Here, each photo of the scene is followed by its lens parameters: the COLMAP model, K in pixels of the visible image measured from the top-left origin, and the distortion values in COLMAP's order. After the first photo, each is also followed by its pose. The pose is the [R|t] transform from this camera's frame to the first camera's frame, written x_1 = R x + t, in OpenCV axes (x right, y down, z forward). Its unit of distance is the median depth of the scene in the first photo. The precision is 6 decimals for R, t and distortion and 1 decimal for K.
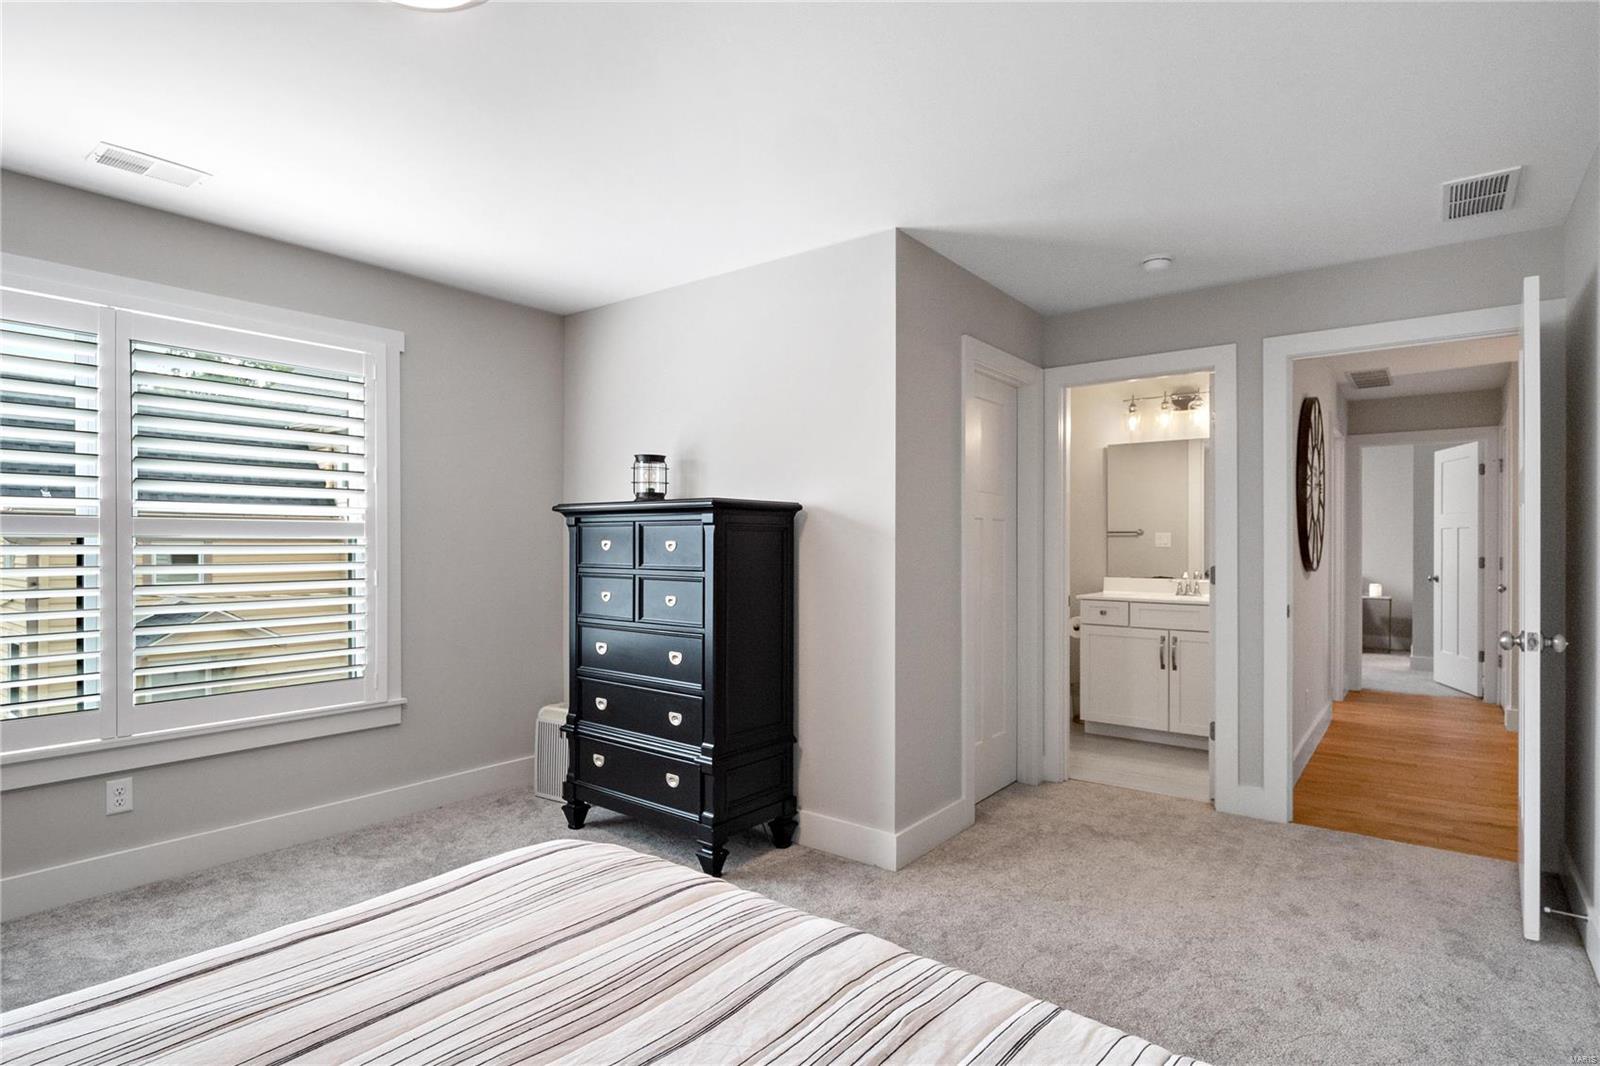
lens RADIAL K [[834.2, 0, 789.5], [0, 834.2, 536.8], [0, 0, 1]] dist [-0.005821, -0.000430]
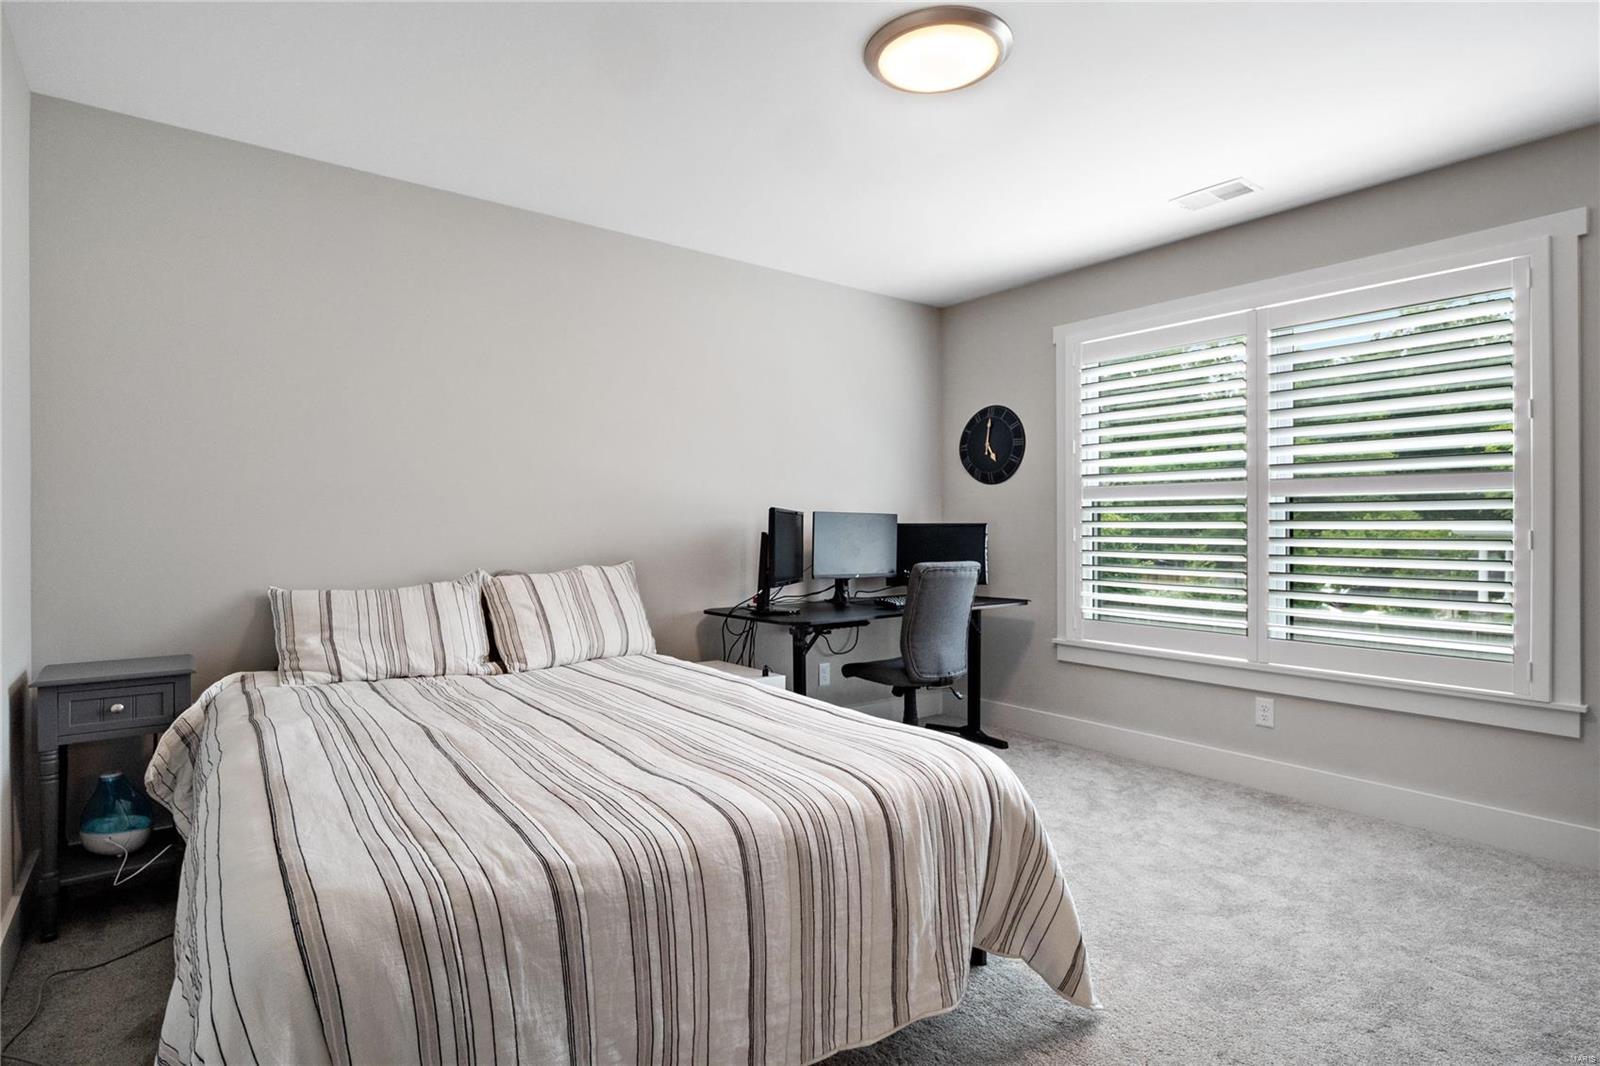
lens RADIAL K [[834.2, 0, 789.7], [0, 834.2, 534.1], [0, 0, 1]] dist [-0.005821, -0.000430]
pose [[-0.263253, 0.004343, -0.964717, 0.567466], [0.002406, 0.999990, 0.003845, 0.050729], [0.964724, -0.001308, -0.263261, 0.692781]]
